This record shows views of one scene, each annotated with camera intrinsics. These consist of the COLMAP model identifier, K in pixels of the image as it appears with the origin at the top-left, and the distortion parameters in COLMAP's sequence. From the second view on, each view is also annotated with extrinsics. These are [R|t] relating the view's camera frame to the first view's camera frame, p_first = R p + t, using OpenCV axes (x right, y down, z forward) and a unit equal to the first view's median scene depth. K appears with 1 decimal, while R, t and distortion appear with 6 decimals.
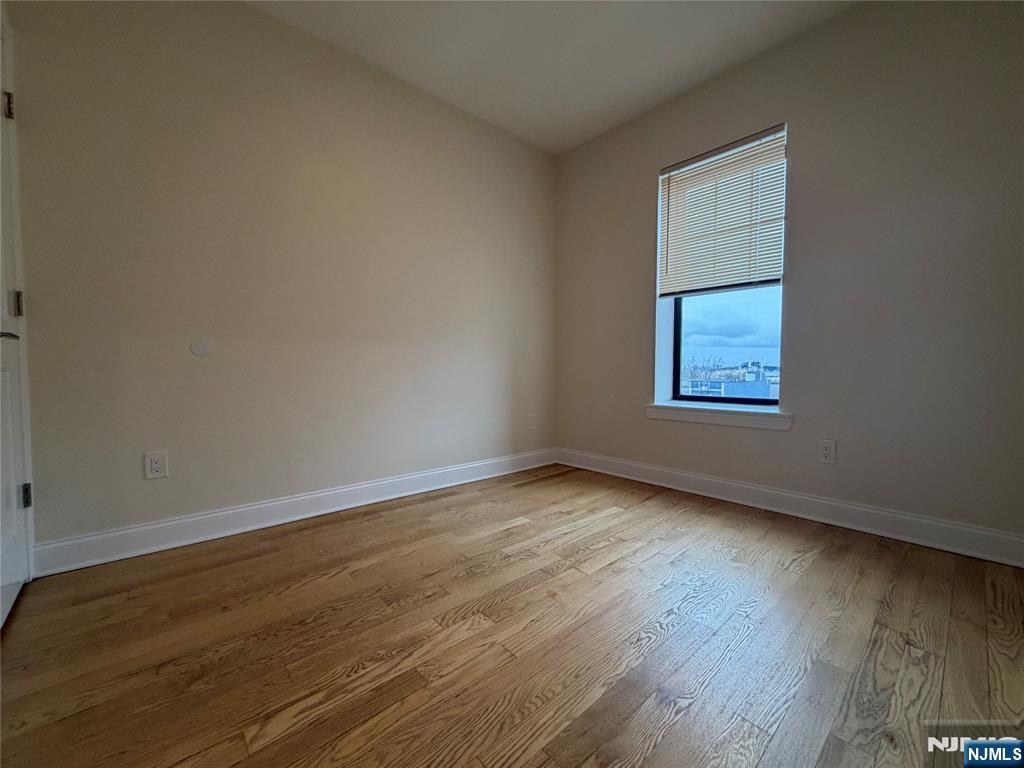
lens RADIAL K [[410.0, 0, 513.8], [0, 410.0, 381.2], [0, 0, 1]] dist [0.001589, 0.000067]
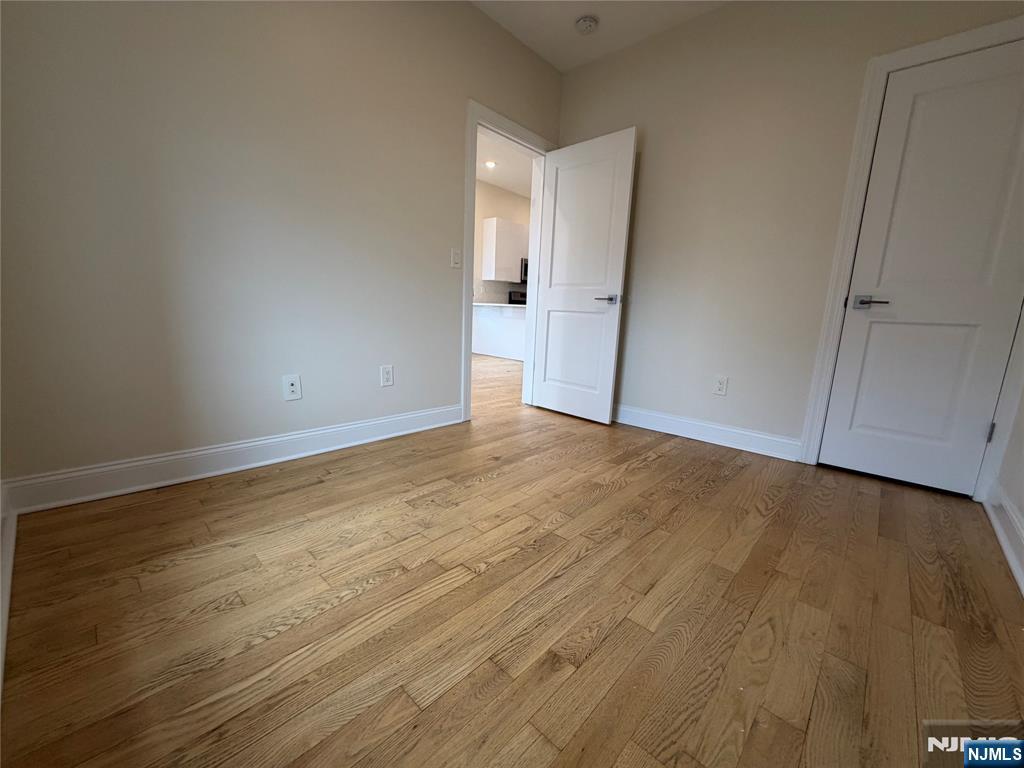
lens RADIAL K [[410.0, 0, 511.5], [0, 410.0, 387.8], [0, 0, 1]] dist [0.001589, 0.000067]
pose [[-0.995010, -0.026986, -0.096057, 0.330825], [-0.046603, 0.976960, 0.208274, -0.036426], [0.088224, 0.211711, -0.973342, 1.976716]]
